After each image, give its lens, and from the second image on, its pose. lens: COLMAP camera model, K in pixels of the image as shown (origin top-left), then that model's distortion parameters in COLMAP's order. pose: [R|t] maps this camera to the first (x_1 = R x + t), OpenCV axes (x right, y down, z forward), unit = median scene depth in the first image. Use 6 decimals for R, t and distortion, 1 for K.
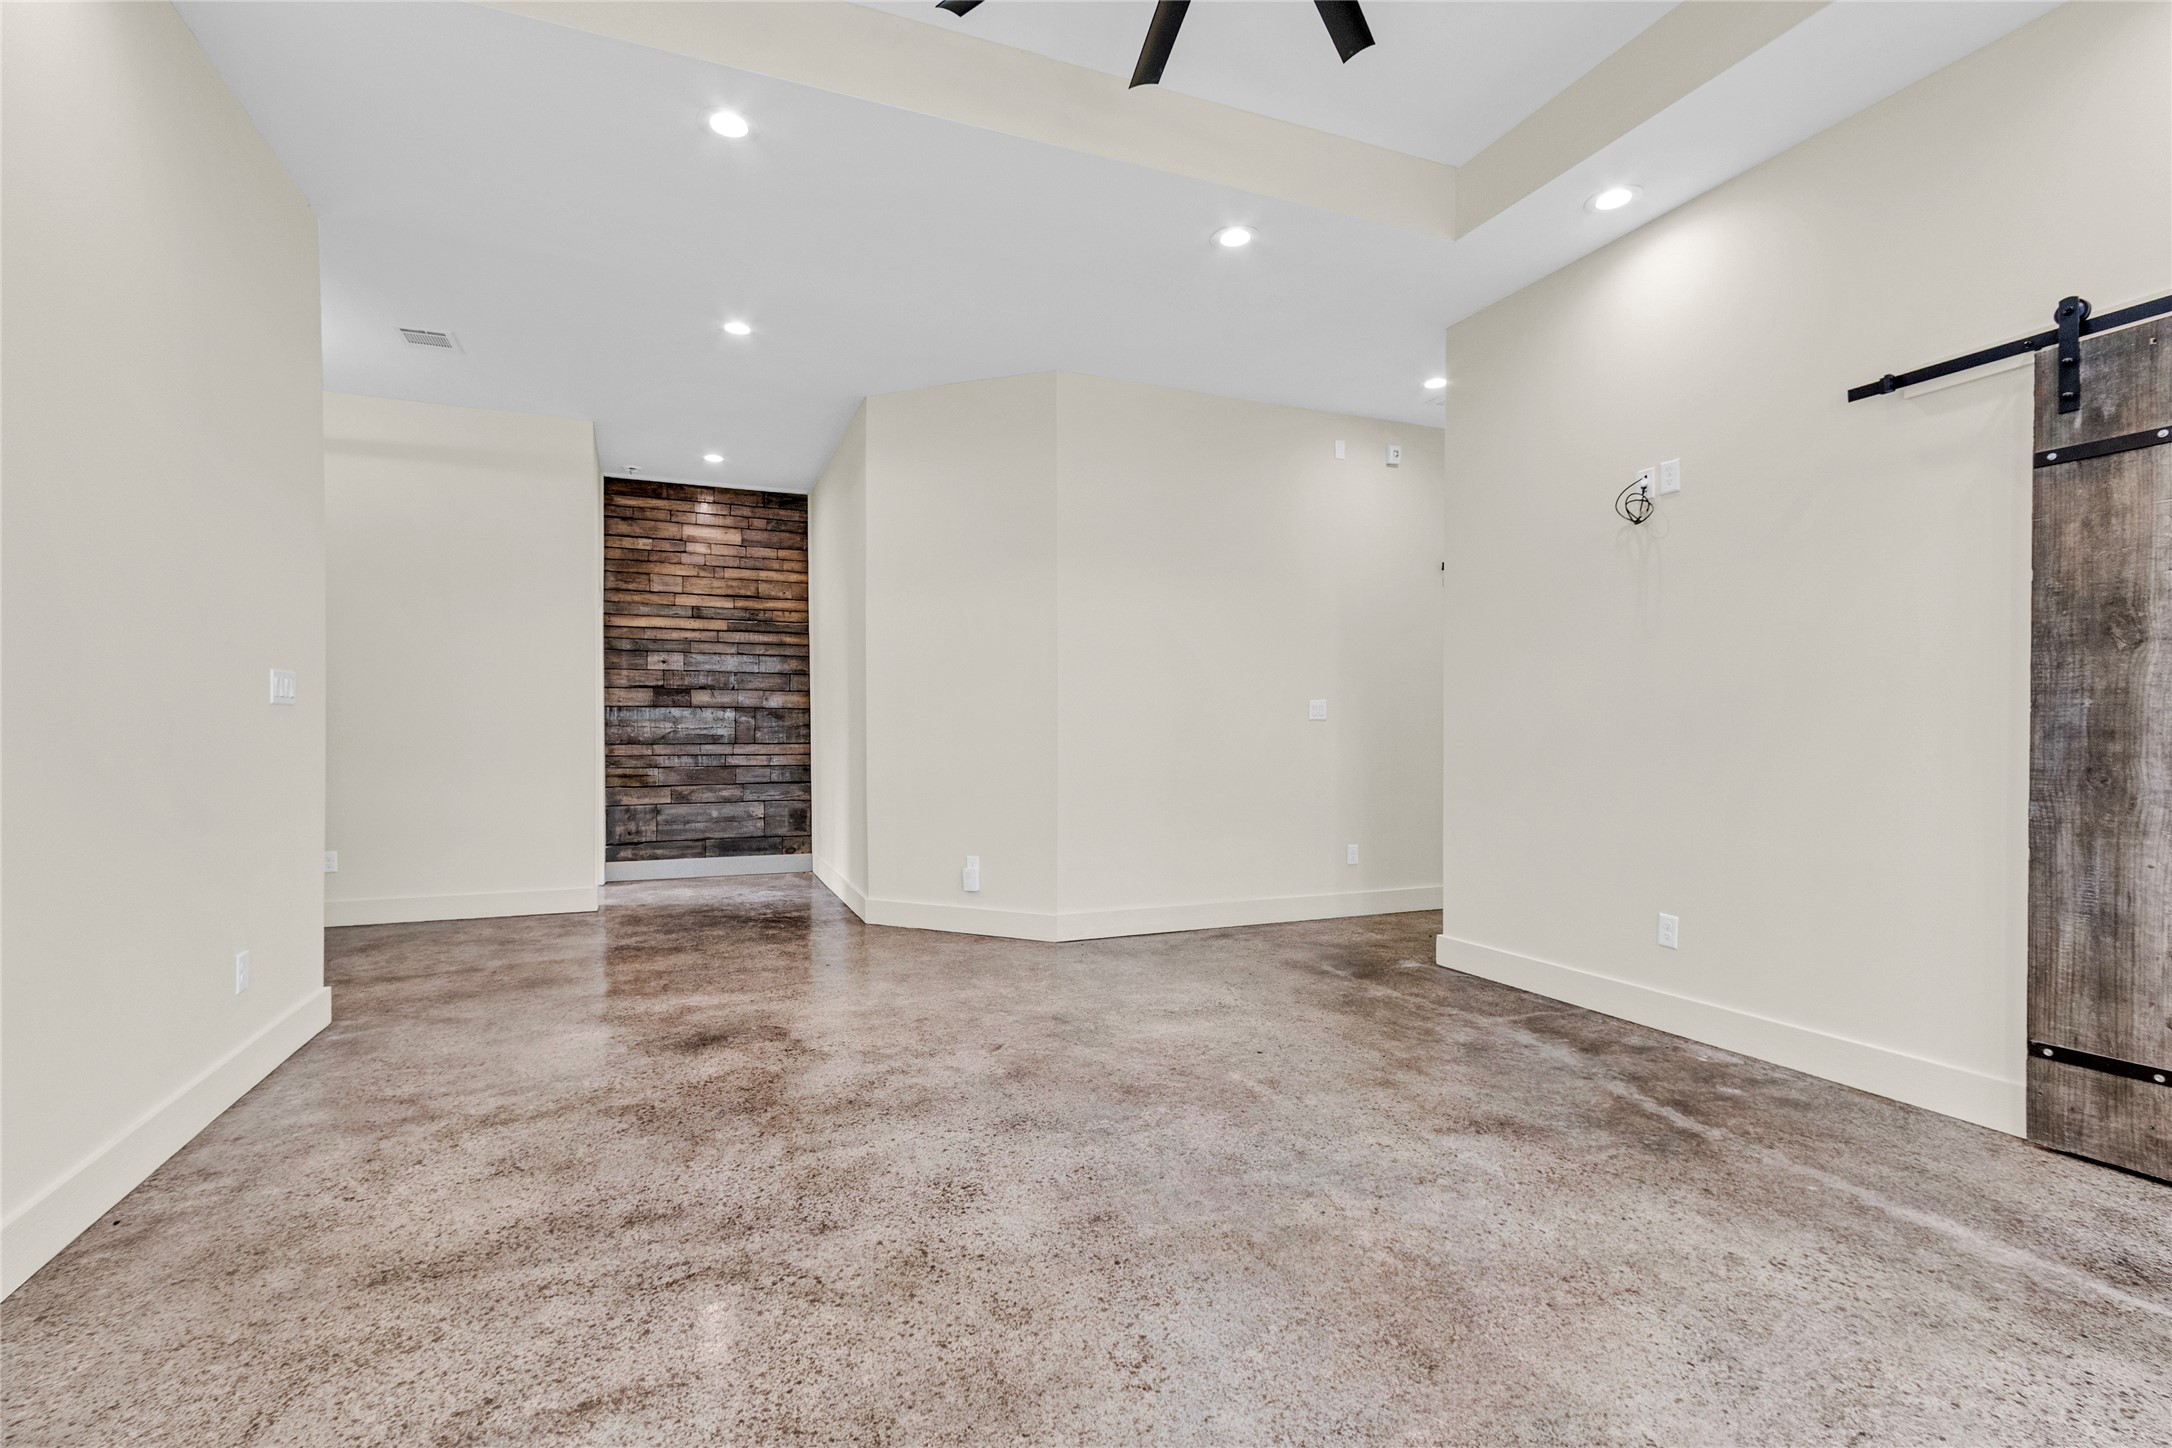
lens RADIAL K [[988.9, 0, 1069.9], [0, 988.9, 727.8], [0, 0, 1]] dist [0.002948, 0.001420]
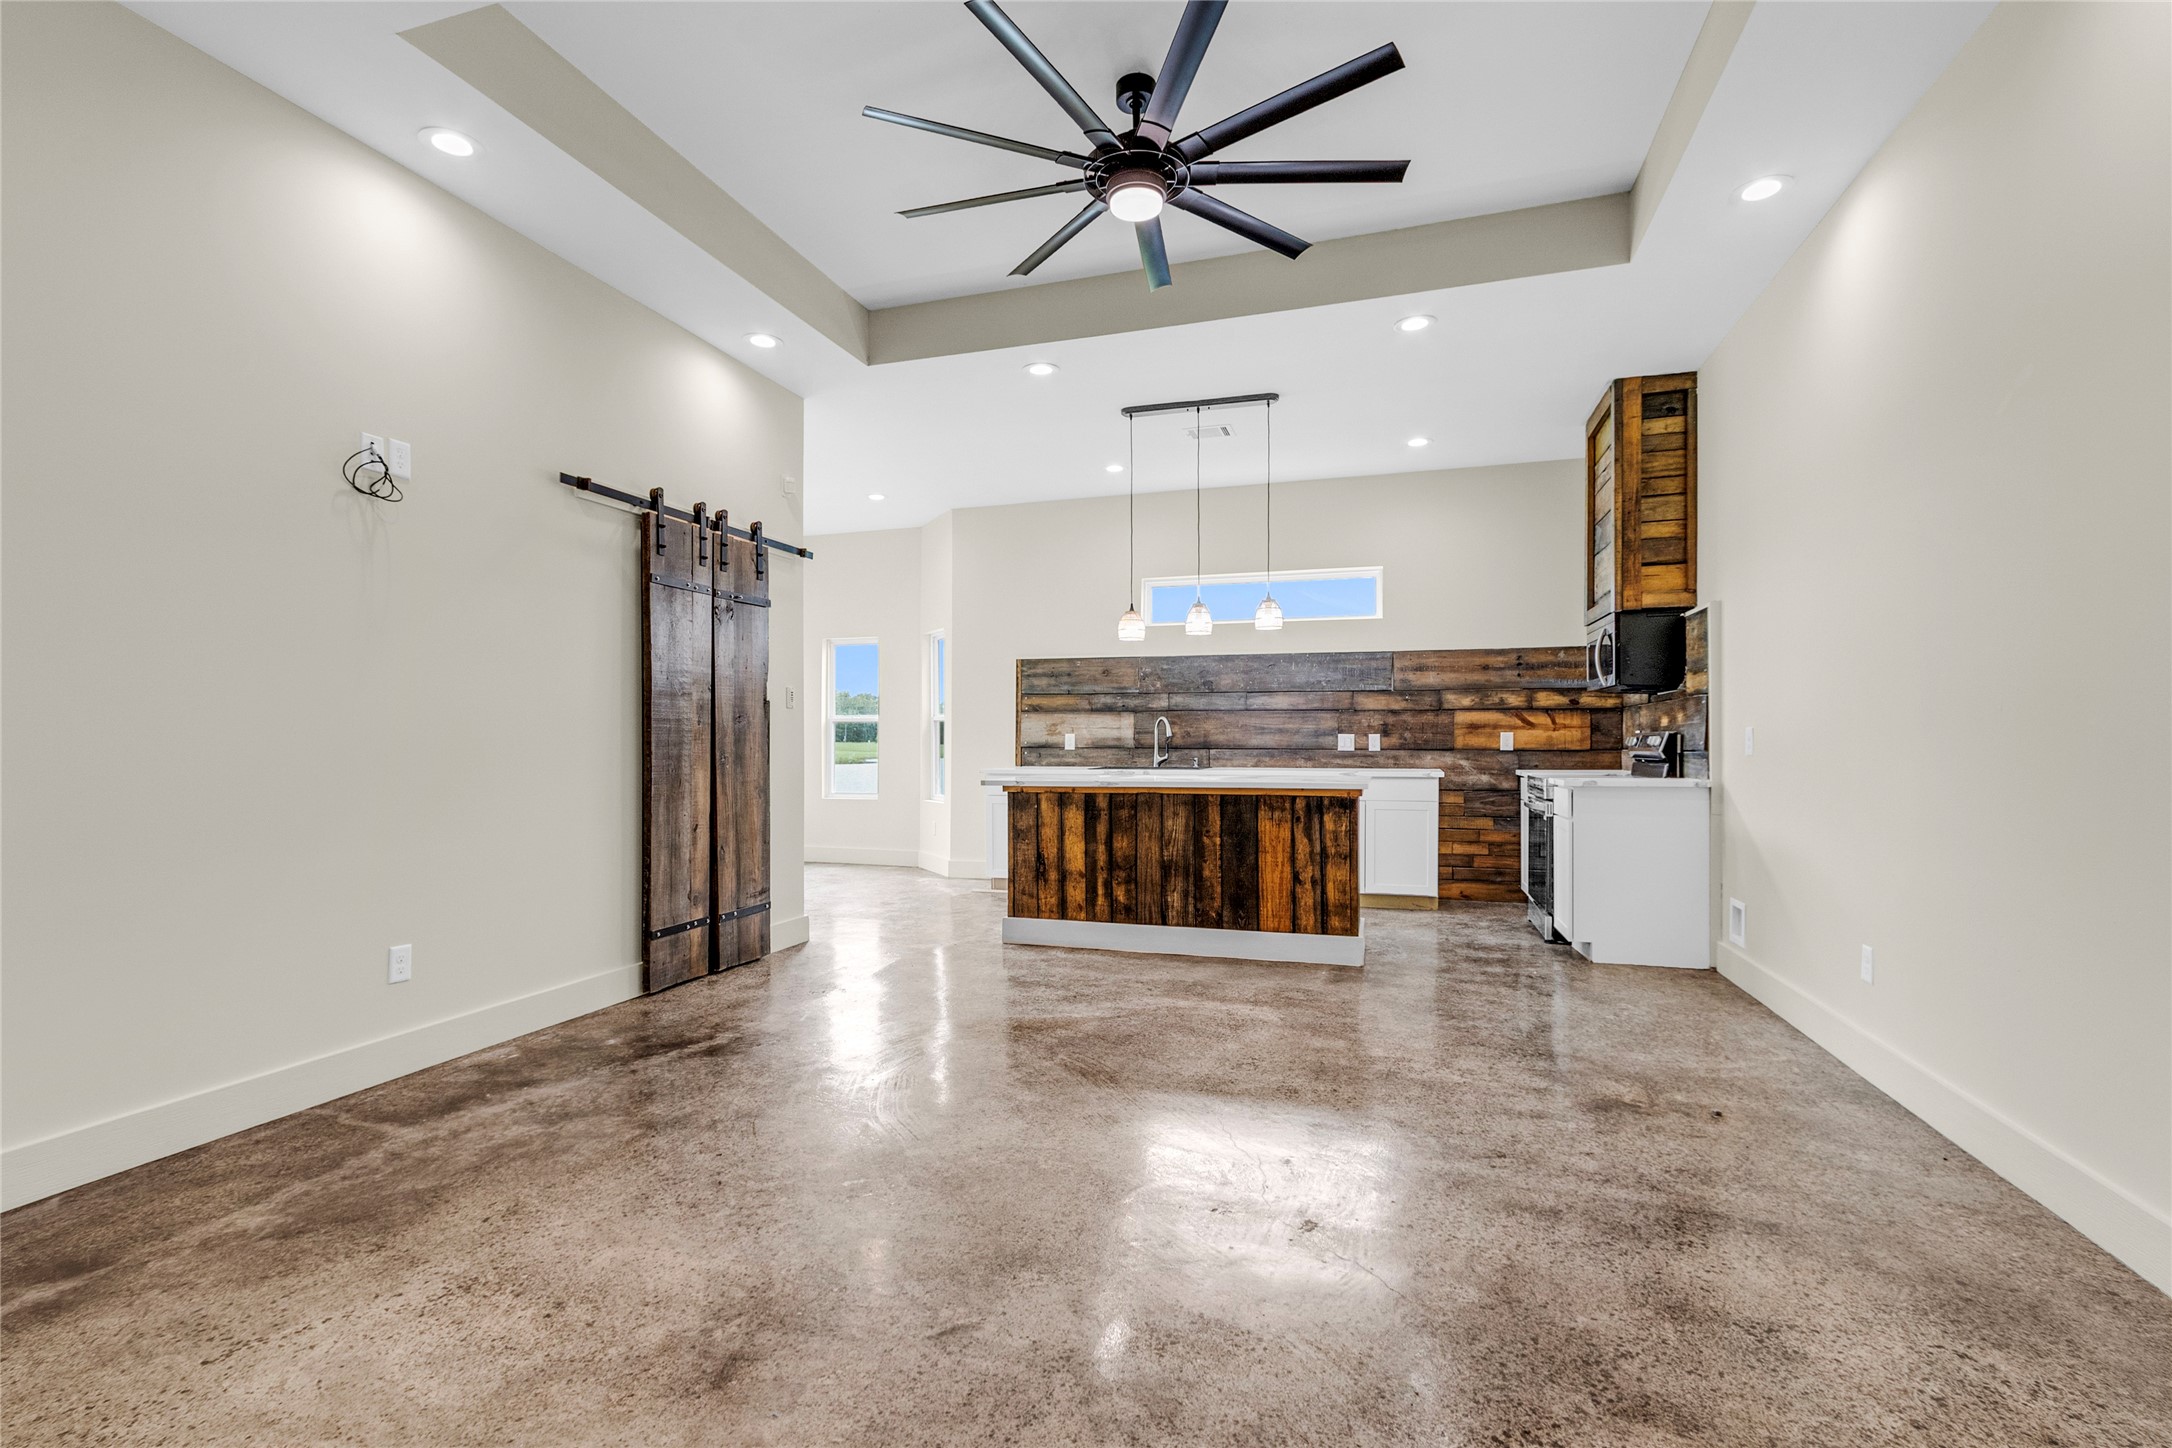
lens RADIAL K [[988.9, 0, 1079.8], [0, 988.9, 733.3], [0, 0, 1]] dist [0.002948, 0.001420]
pose [[-0.766012, 0.006219, 0.642796, -0.456276], [-0.003475, 0.999899, -0.013816, 0.006477], [-0.642817, -0.012817, -0.765913, 1.320547]]
